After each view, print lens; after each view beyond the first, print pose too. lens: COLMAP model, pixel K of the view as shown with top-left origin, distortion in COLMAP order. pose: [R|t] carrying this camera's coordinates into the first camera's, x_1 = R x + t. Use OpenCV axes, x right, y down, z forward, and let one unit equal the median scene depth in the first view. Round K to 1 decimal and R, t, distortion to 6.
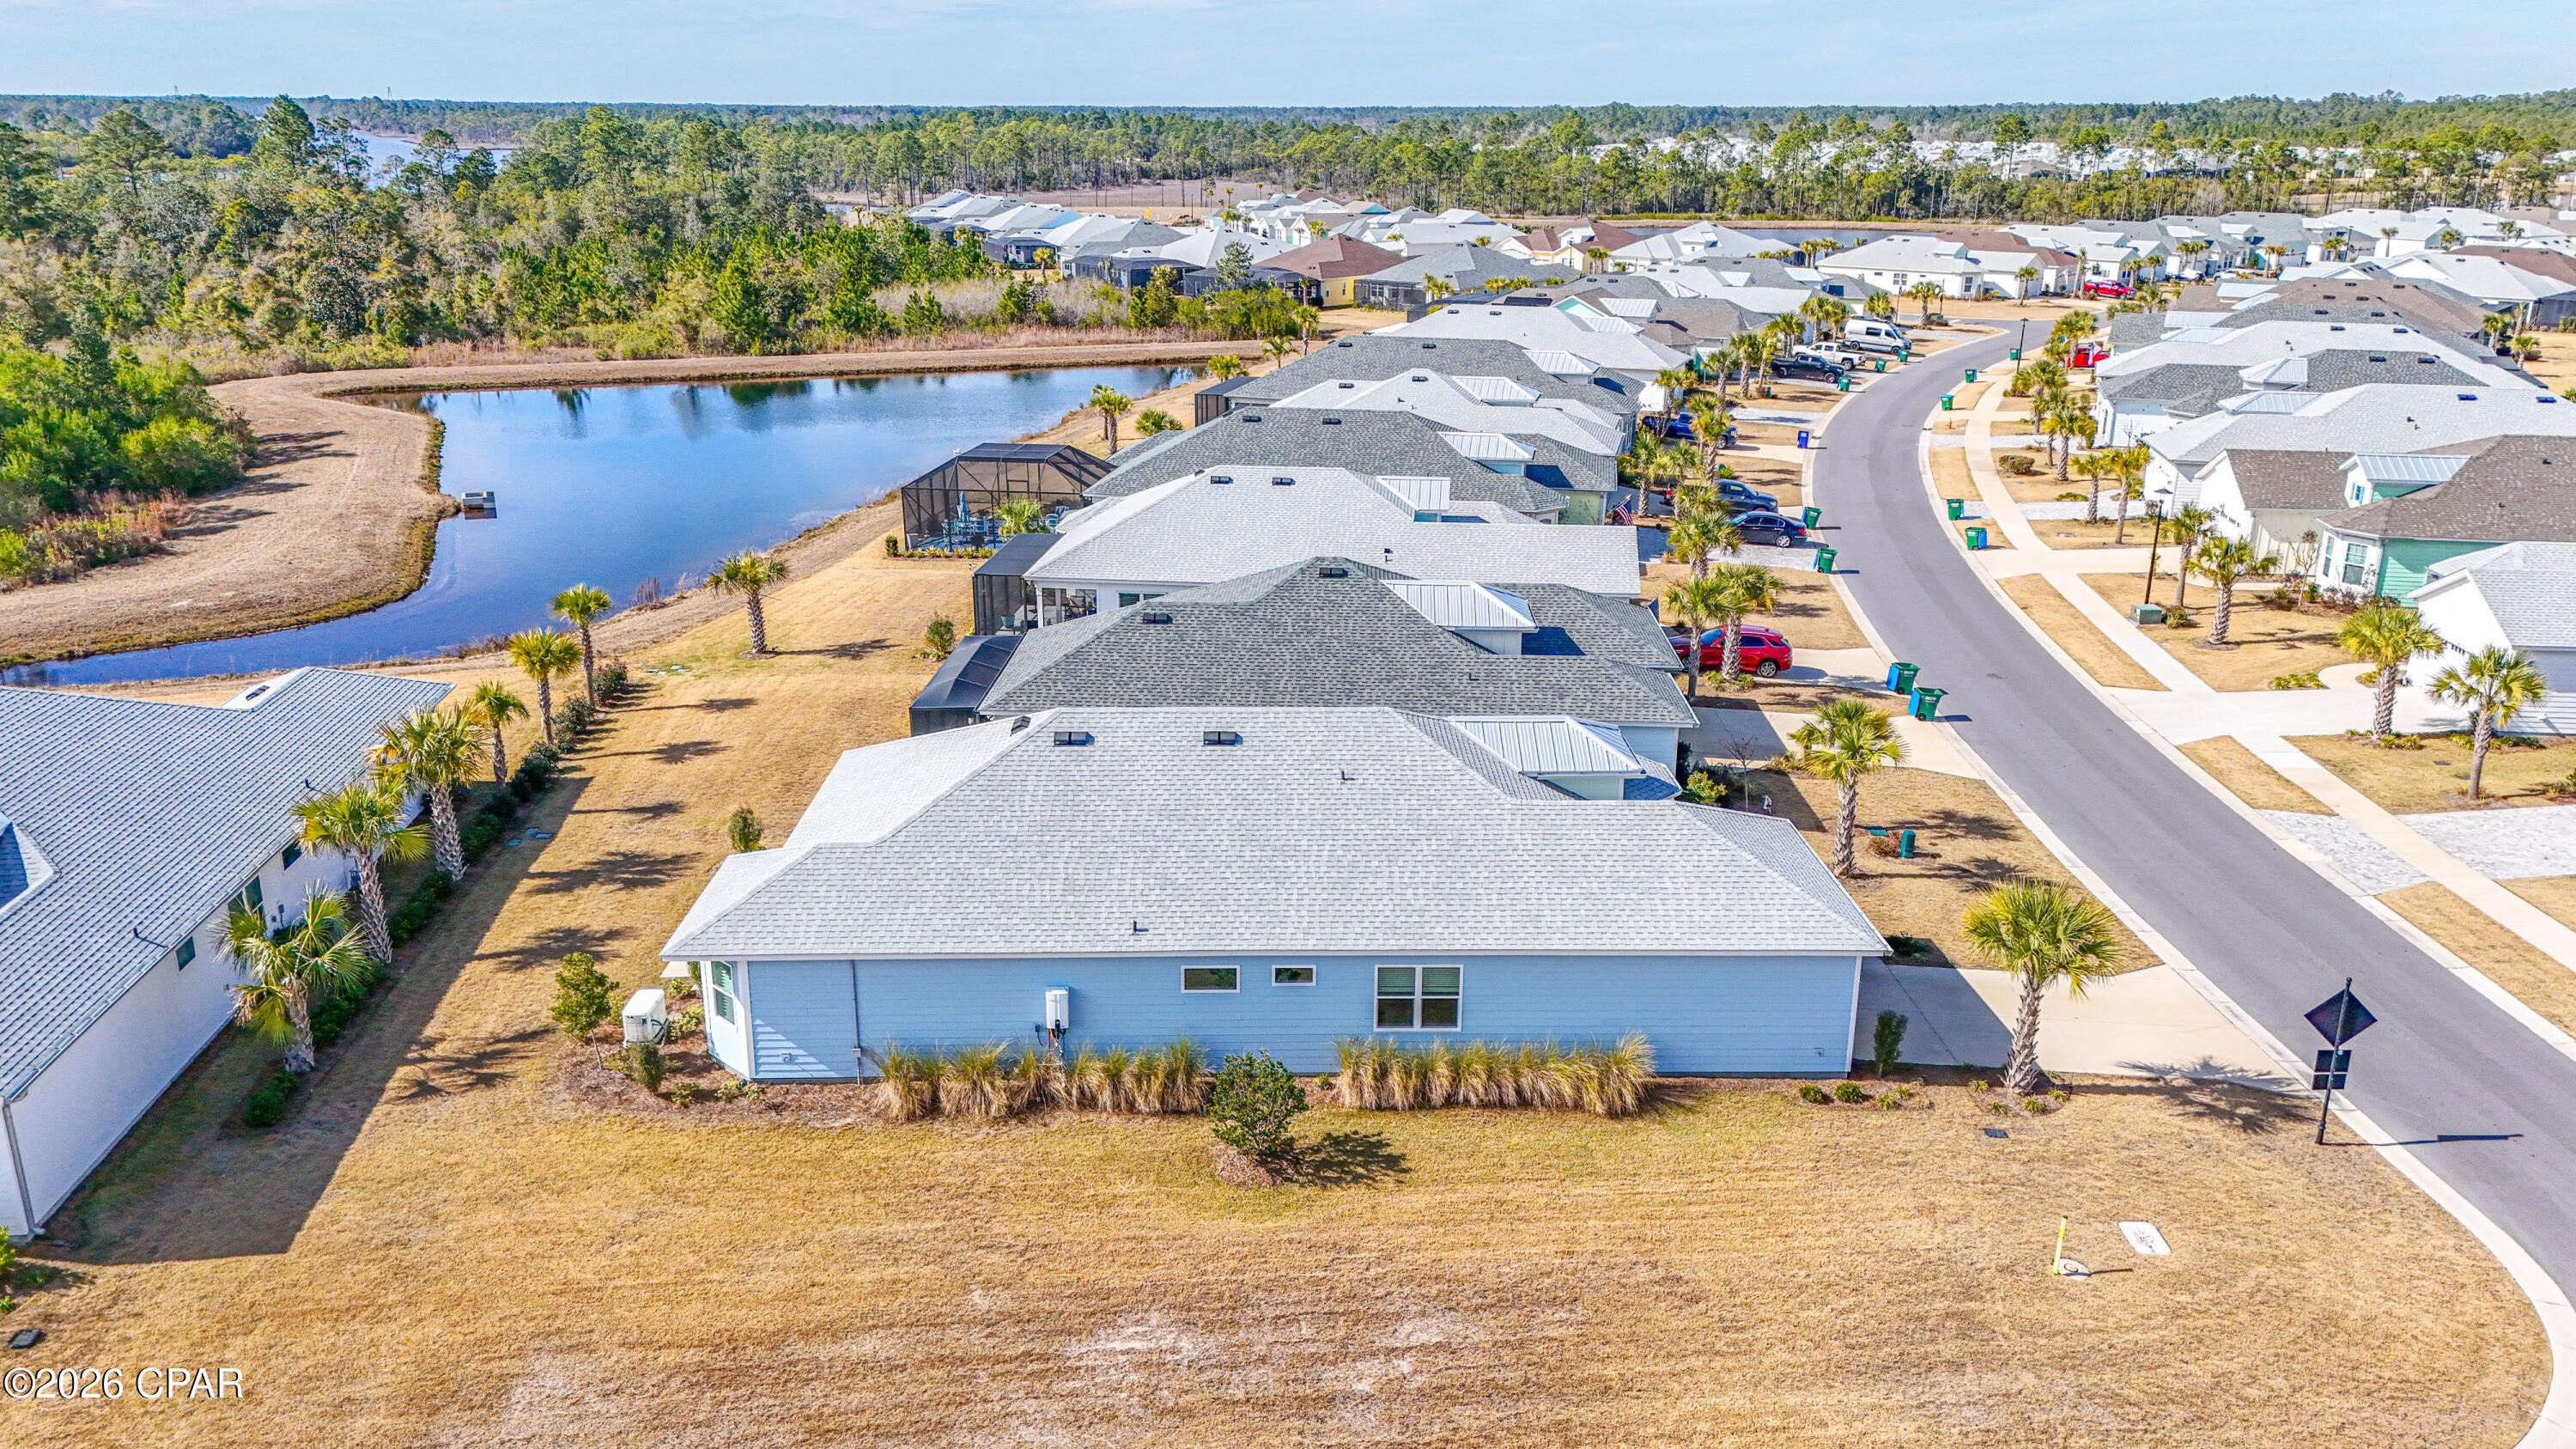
lens RADIAL K [[1887.8, 0, 1285.7], [0, 1887.8, 720.1], [0, 0, 1]] dist [0.086467, -0.079905]
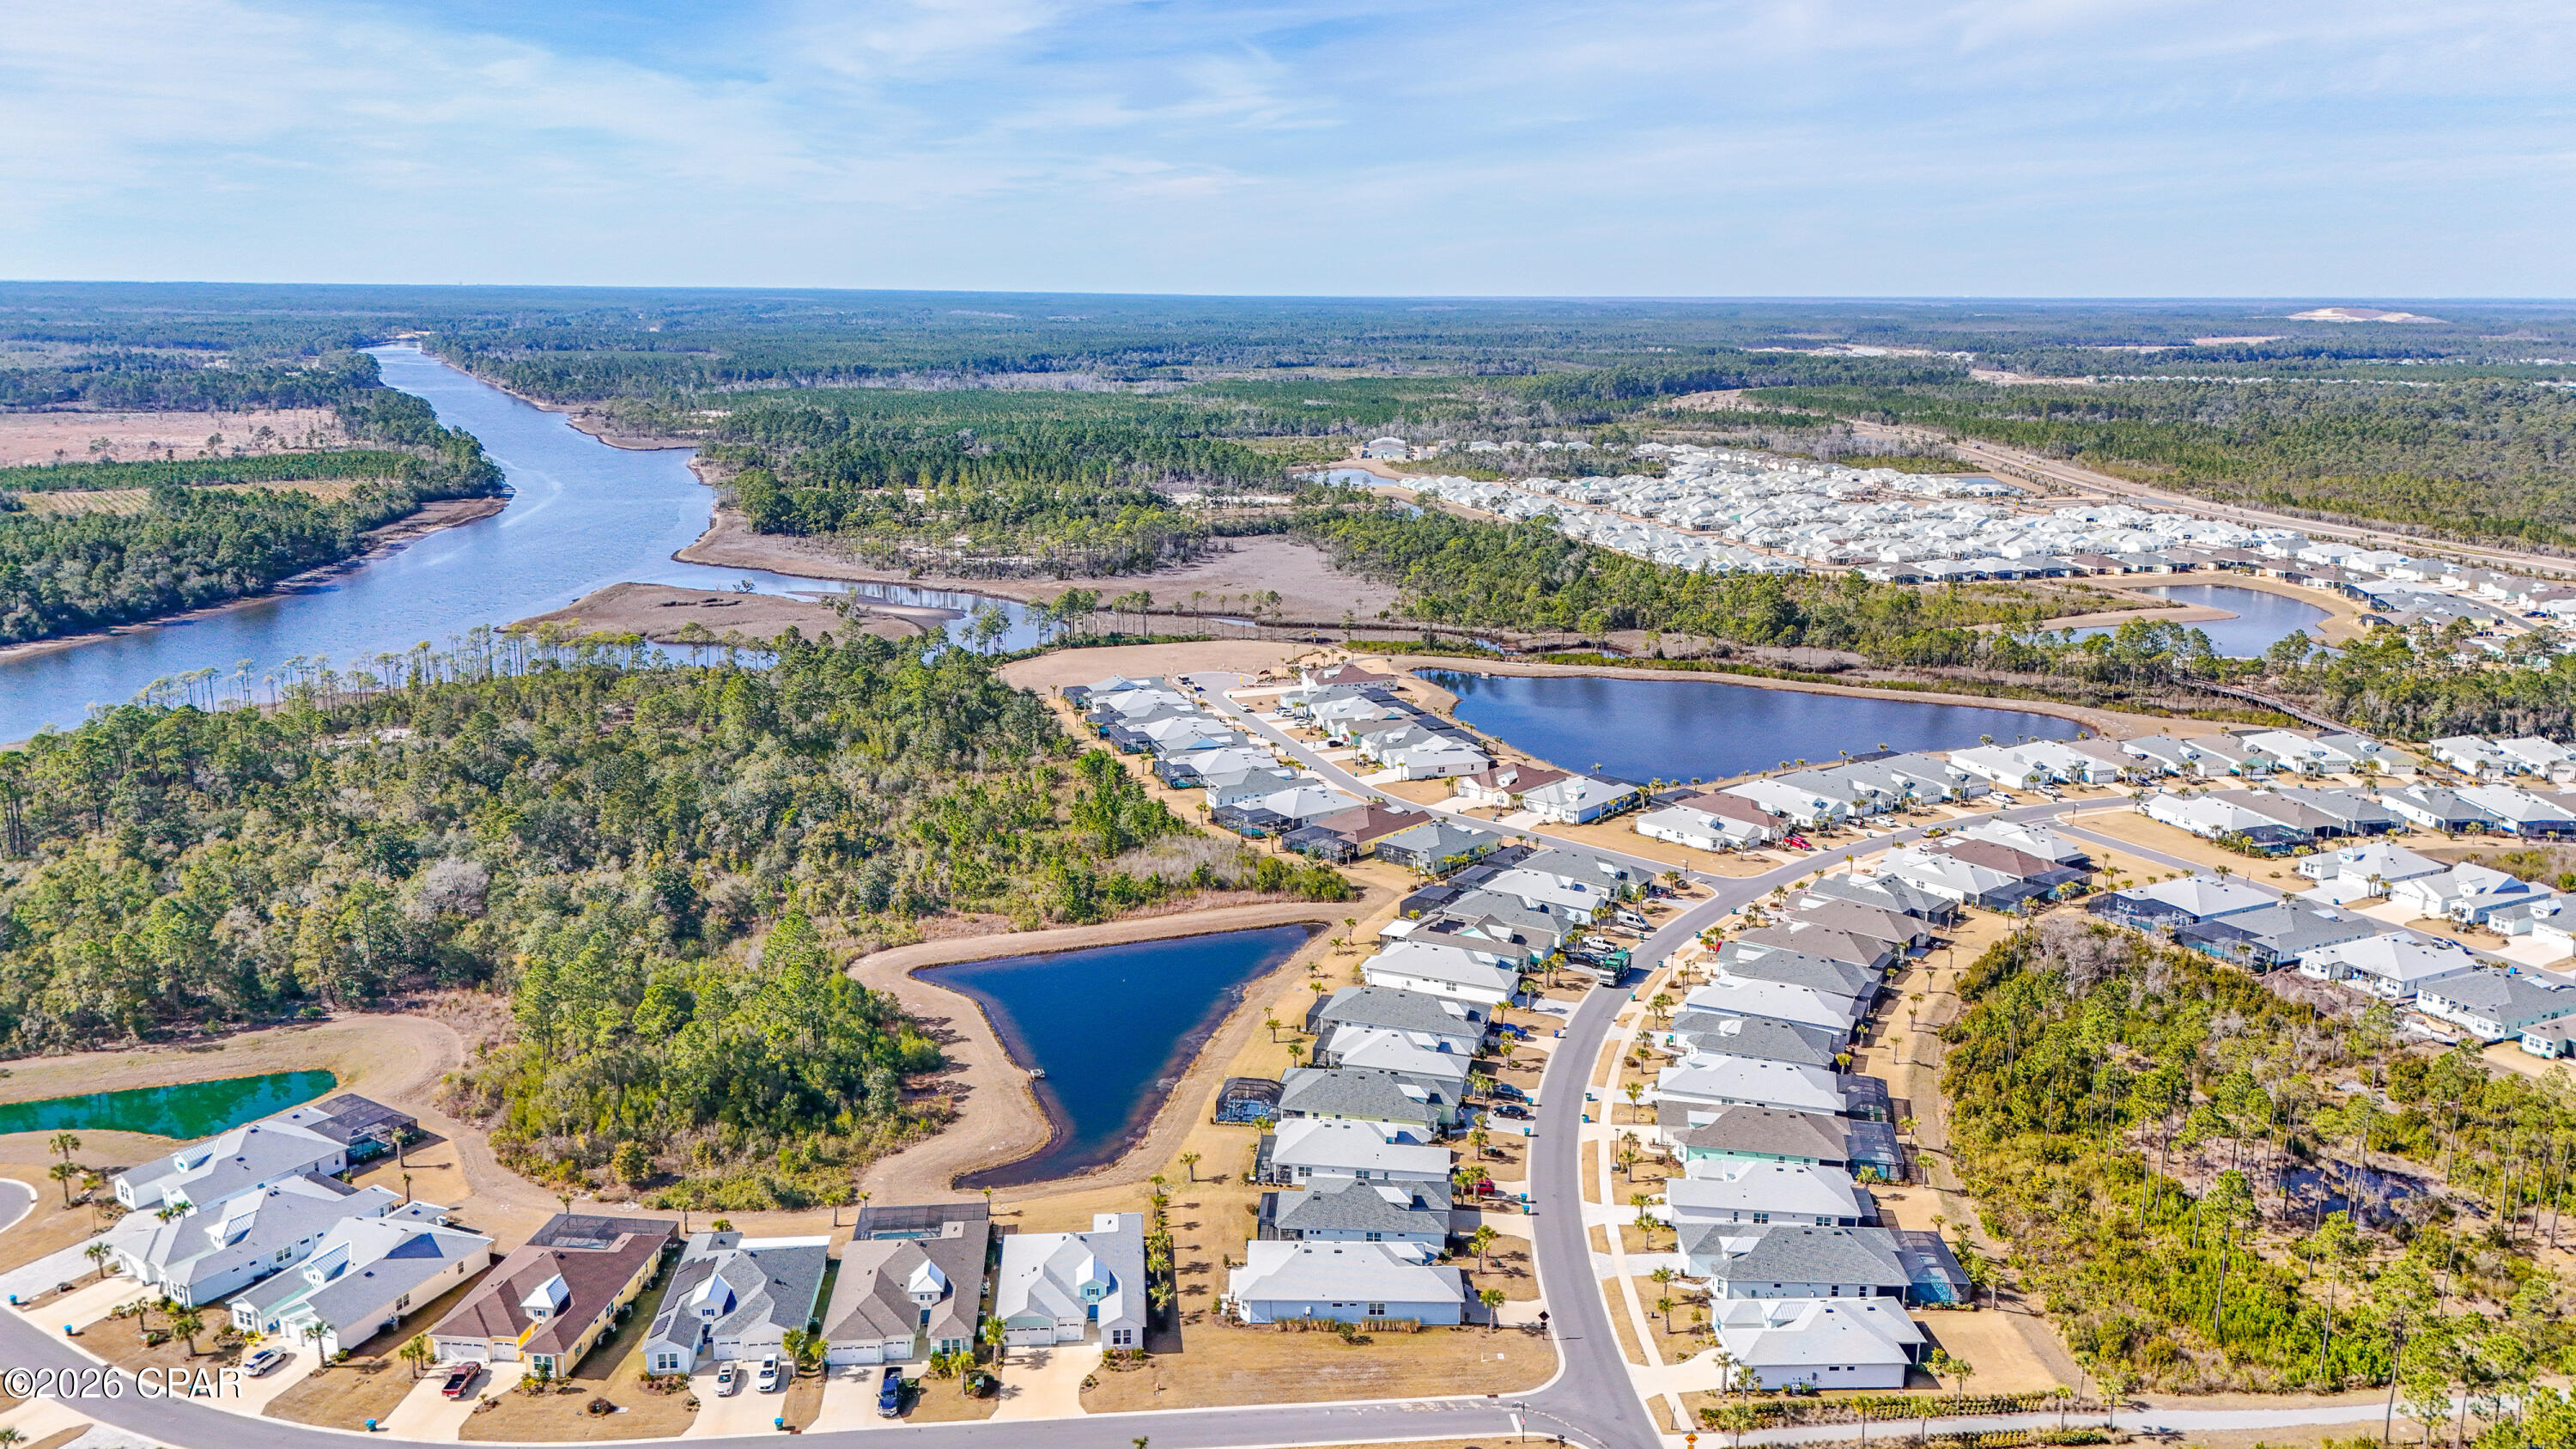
lens RADIAL K [[1893.6, 0, 1286.1], [0, 1893.6, 688.2], [0, 0, 1]] dist [0.138126, -0.269656]
pose [[0.999811, 0.007662, -0.017847, -0.055746], [-0.009399, 0.995004, -0.099390, -0.578515], [0.016996, 0.099539, 0.994889, -2.493185]]
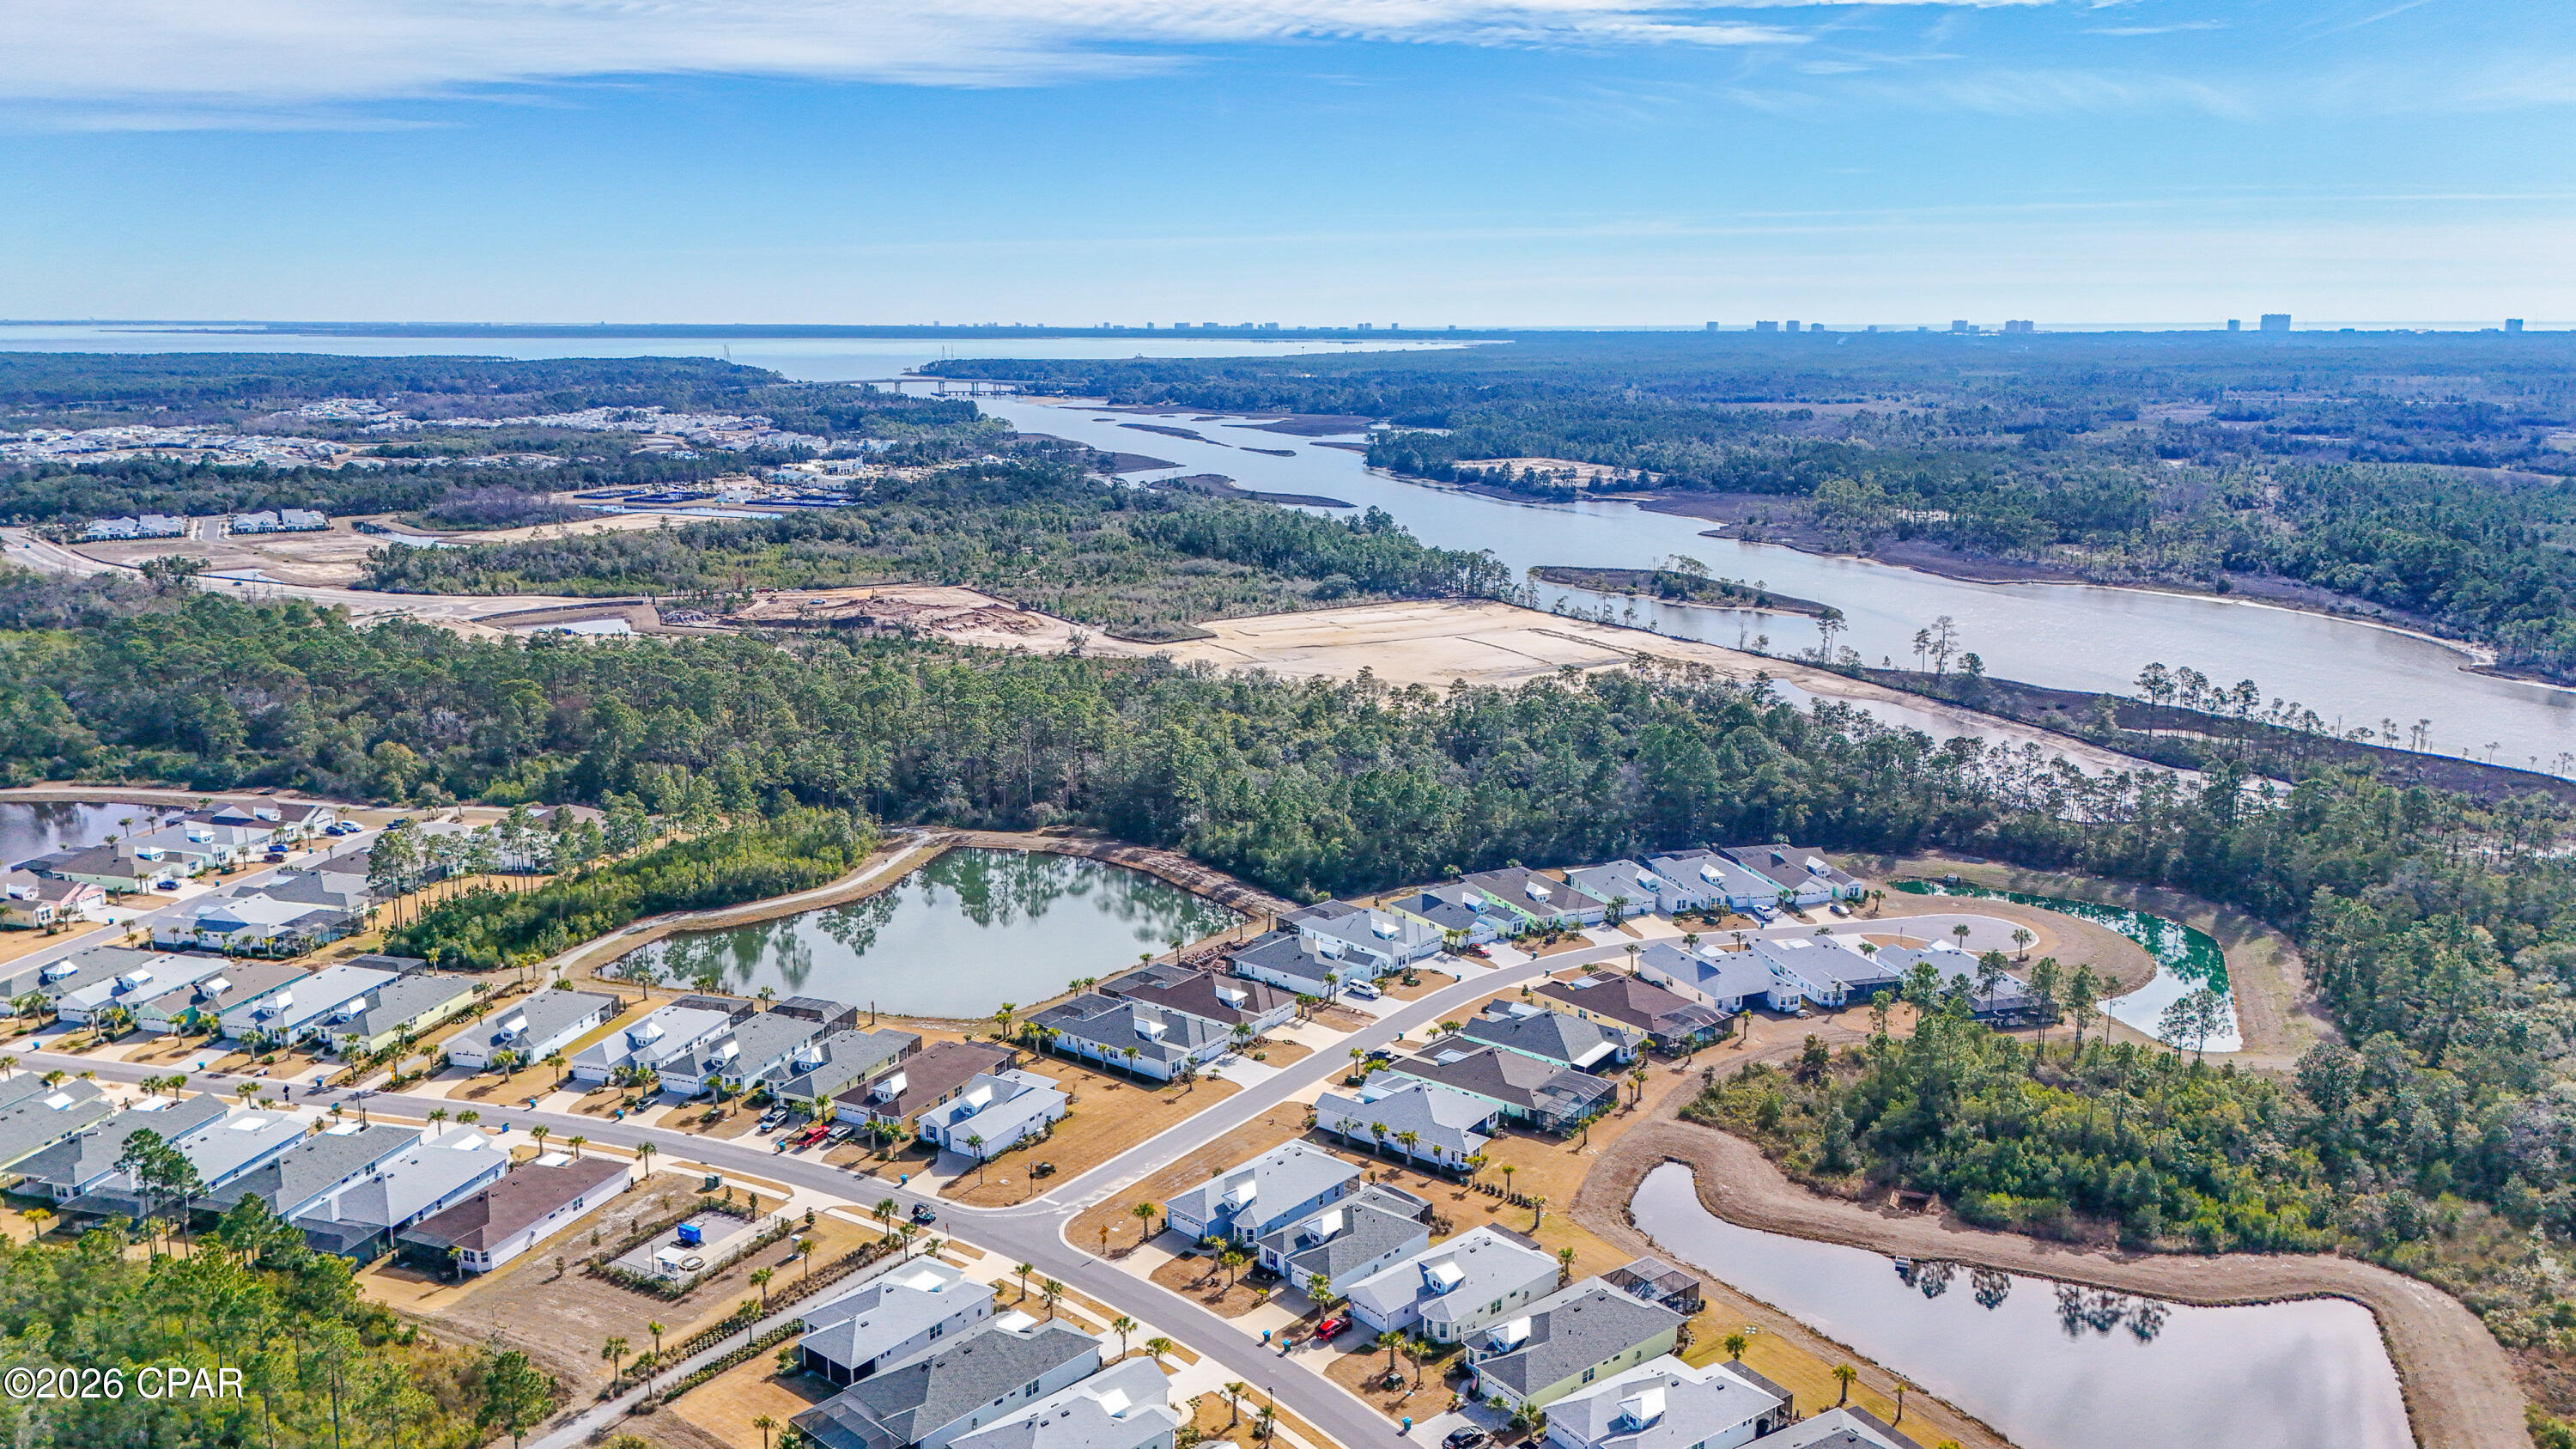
lens RADIAL K [[1887.8, 0, 1285.7], [0, 1887.8, 720.1], [0, 0, 1]] dist [0.086467, -0.079905]
pose [[-0.678901, 0.150836, -0.718569, 2.282563], [-0.226468, 0.887935, 0.400354, -2.058987], [0.698431, 0.434533, -0.568661, 2.219170]]
